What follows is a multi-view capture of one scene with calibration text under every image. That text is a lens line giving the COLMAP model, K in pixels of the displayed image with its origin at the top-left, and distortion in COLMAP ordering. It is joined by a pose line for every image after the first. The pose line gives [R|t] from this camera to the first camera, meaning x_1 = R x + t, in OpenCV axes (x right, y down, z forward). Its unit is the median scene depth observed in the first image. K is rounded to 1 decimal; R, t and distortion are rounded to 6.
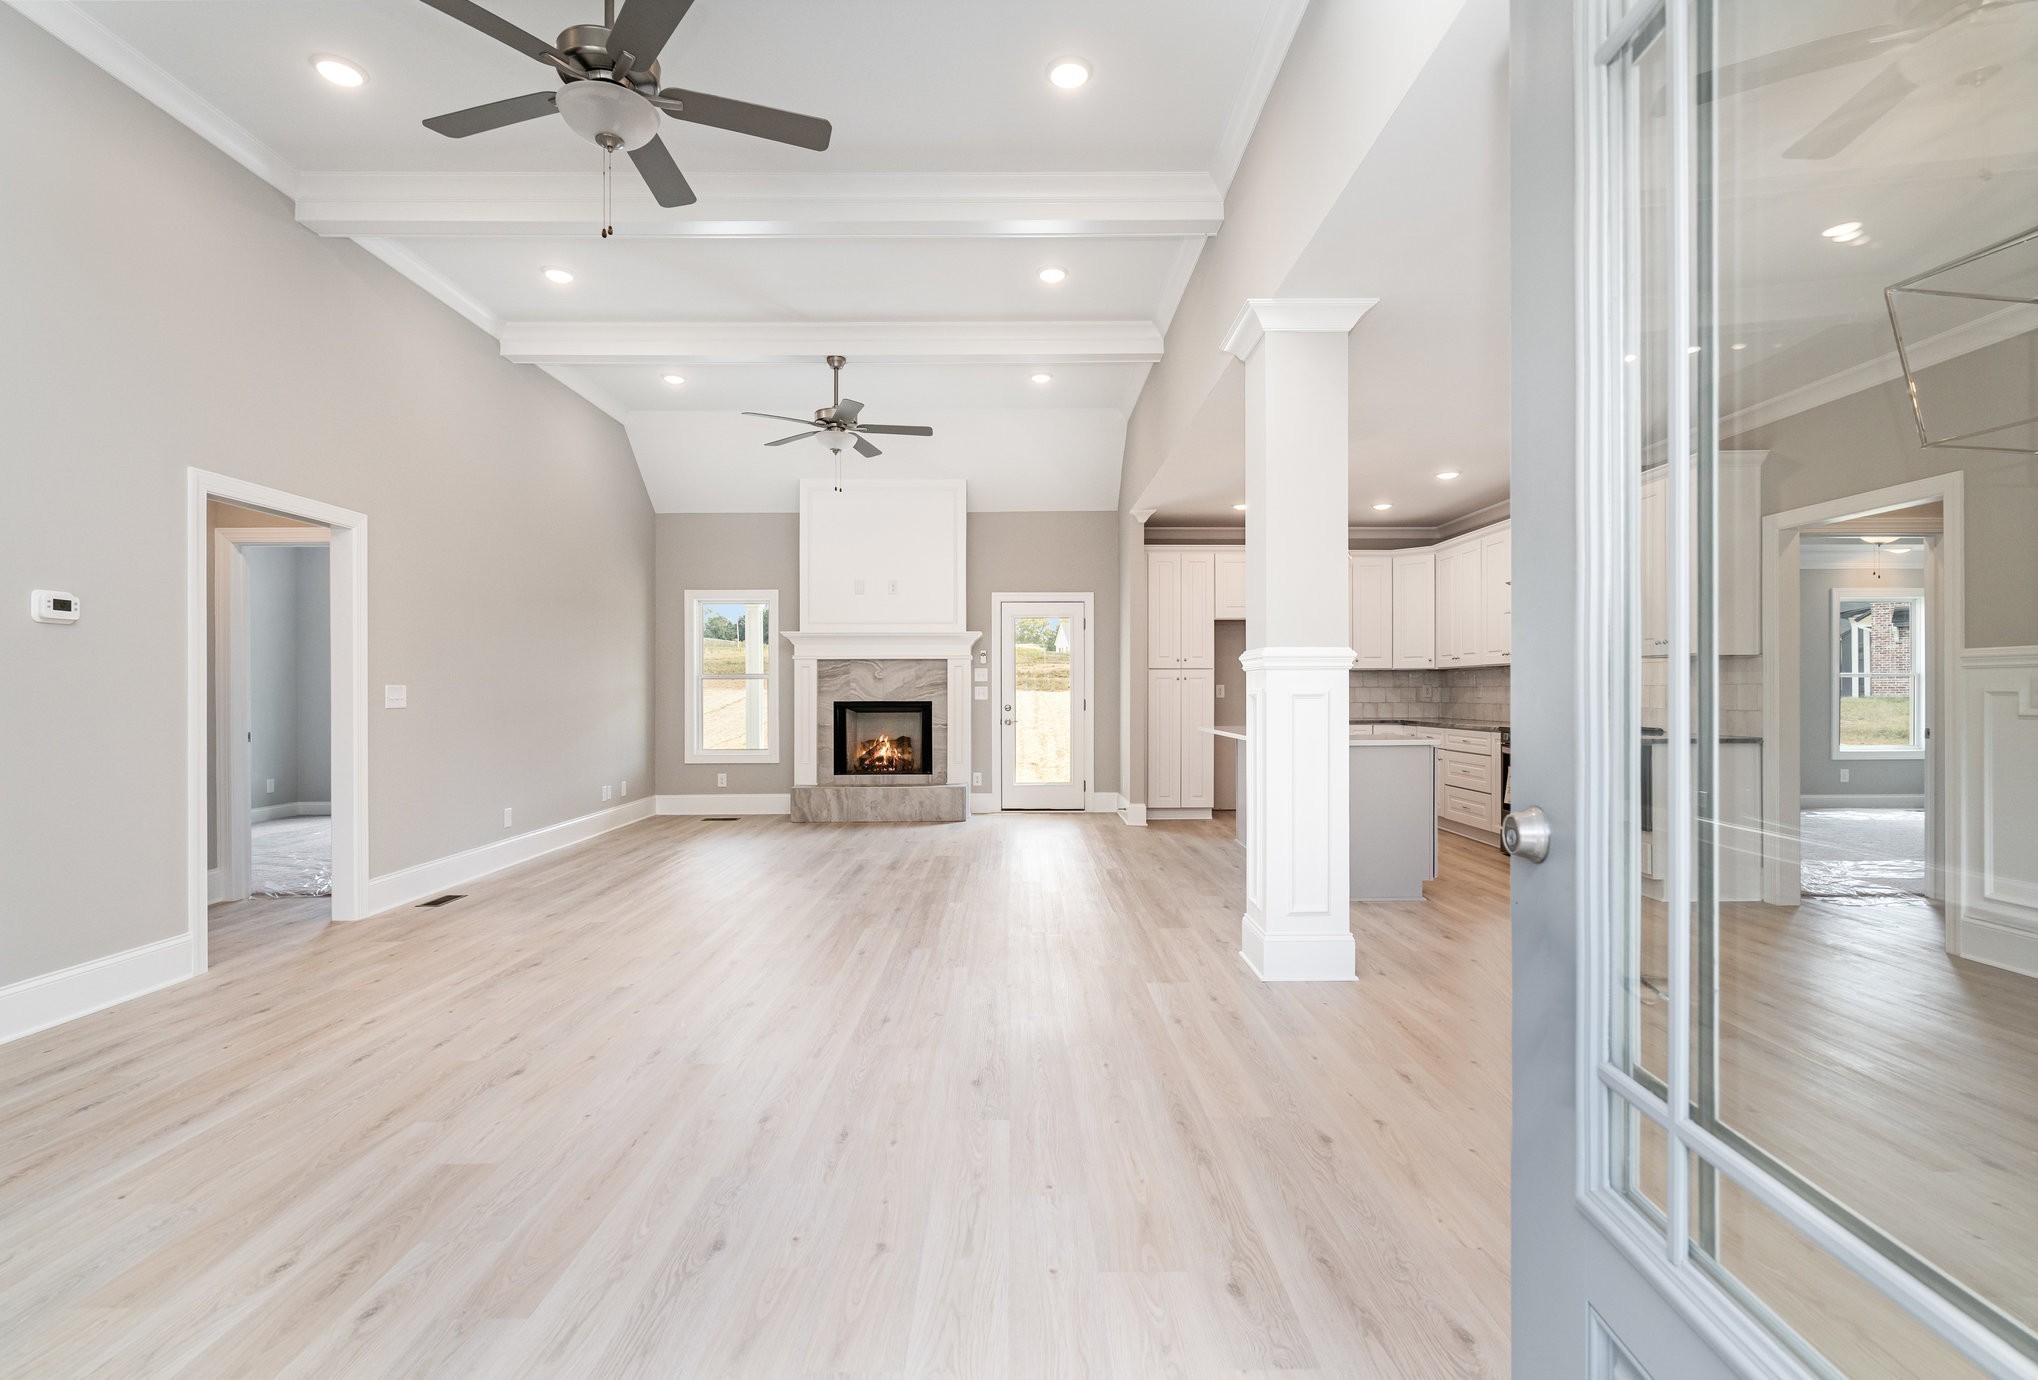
lens RADIAL K [[895.1, 0, 1012.7], [0, 895.1, 691.3], [0, 0, 1]] dist [-0.004840, -0.000196]
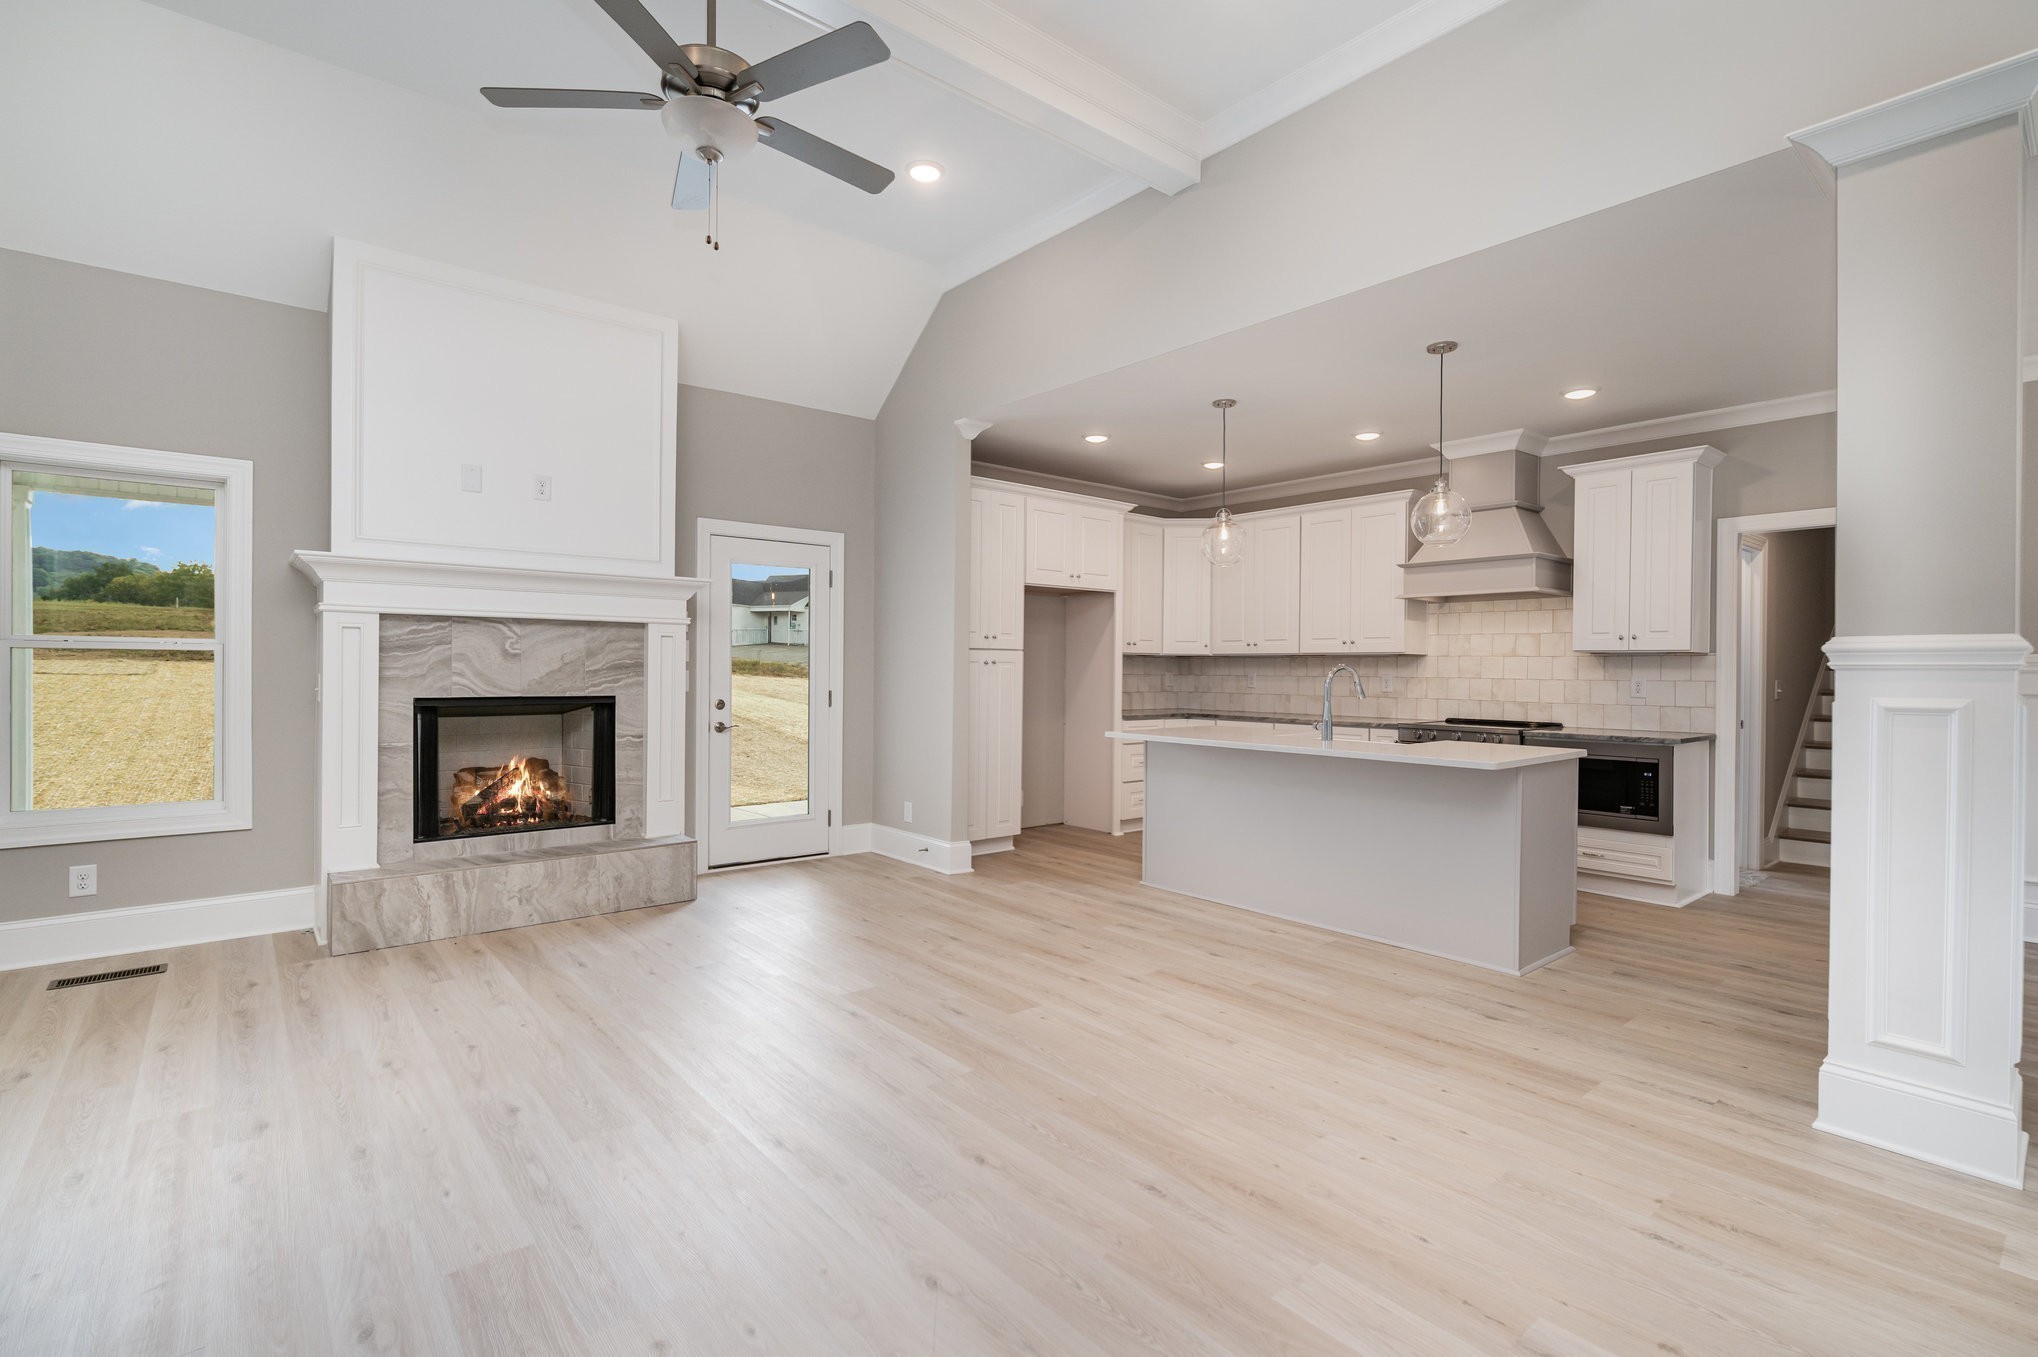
lens RADIAL K [[936.3, 0, 1020.4], [0, 936.3, 680.0], [0, 0, 1]] dist [0.002759, 0.000090]
pose [[0.783982, 0.001844, 0.620780, -0.259043], [-0.009692, 0.999910, 0.009269, -0.006989], [-0.620708, -0.013284, 0.783930, 0.371588]]
